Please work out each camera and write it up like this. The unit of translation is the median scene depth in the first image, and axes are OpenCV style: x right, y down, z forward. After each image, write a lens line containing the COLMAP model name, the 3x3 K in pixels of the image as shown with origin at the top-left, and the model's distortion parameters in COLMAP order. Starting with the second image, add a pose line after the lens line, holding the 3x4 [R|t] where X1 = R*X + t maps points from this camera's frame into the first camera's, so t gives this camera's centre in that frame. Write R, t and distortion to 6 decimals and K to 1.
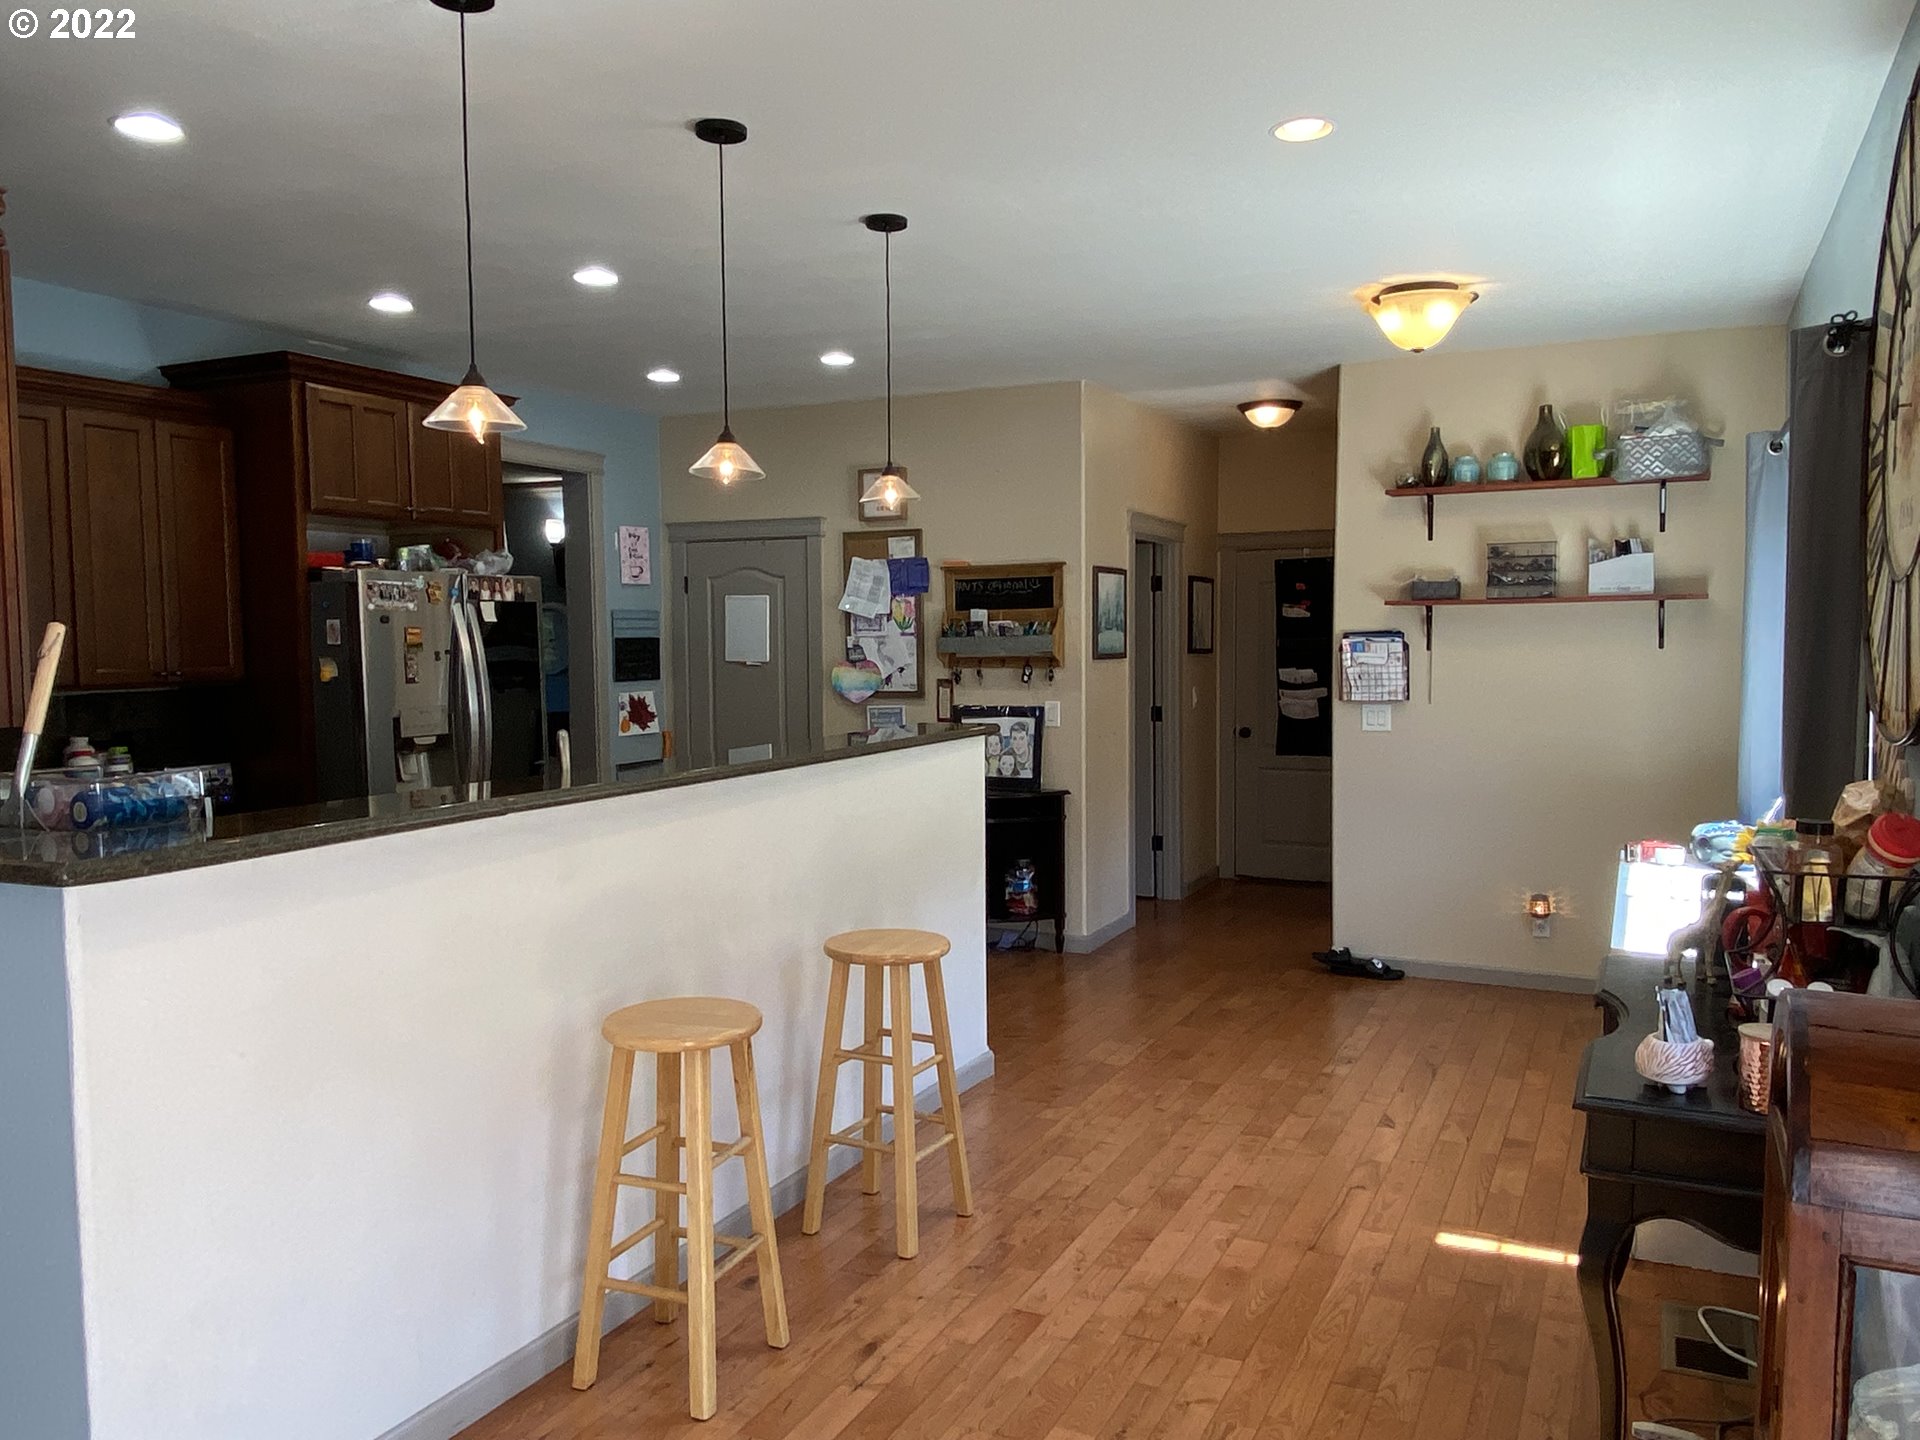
lens RADIAL K [[1537.1, 0, 918.2], [0, 1537.1, 730.6], [0, 0, 1]] dist [0.065650, -0.078824]
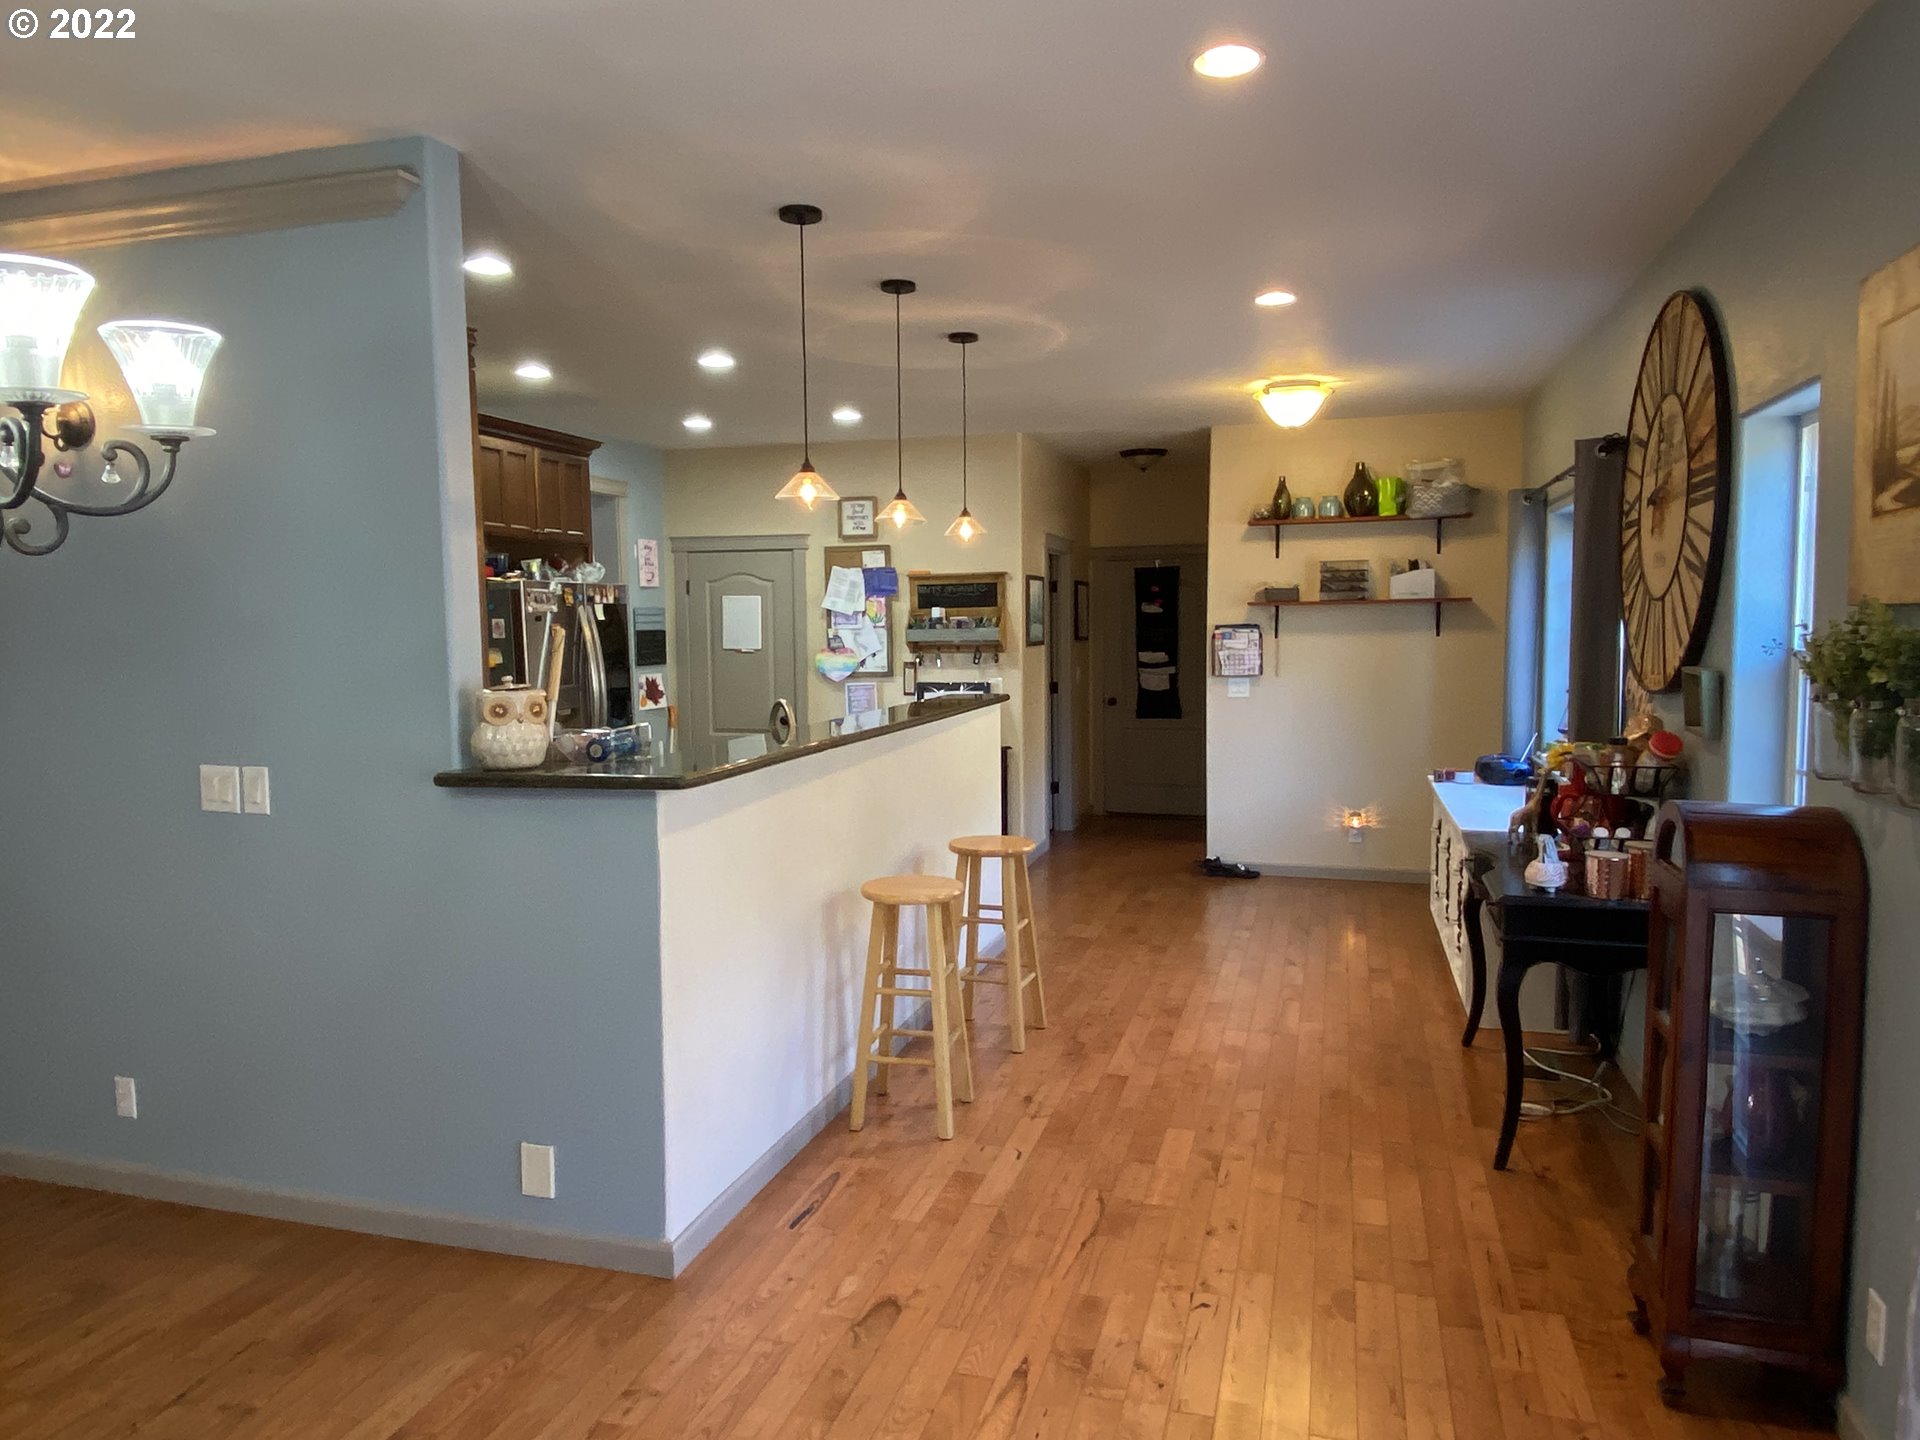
lens RADIAL K [[1342.2, 0, 964.1], [0, 1342.2, 734.2], [0, 0, 1]] dist [0.062747, -0.053854]
pose [[0.986107, -0.016499, 0.165292, -0.151264], [0.013204, 0.999692, 0.021014, 0.004895], [-0.165588, -0.018539, 0.986021, -0.144918]]
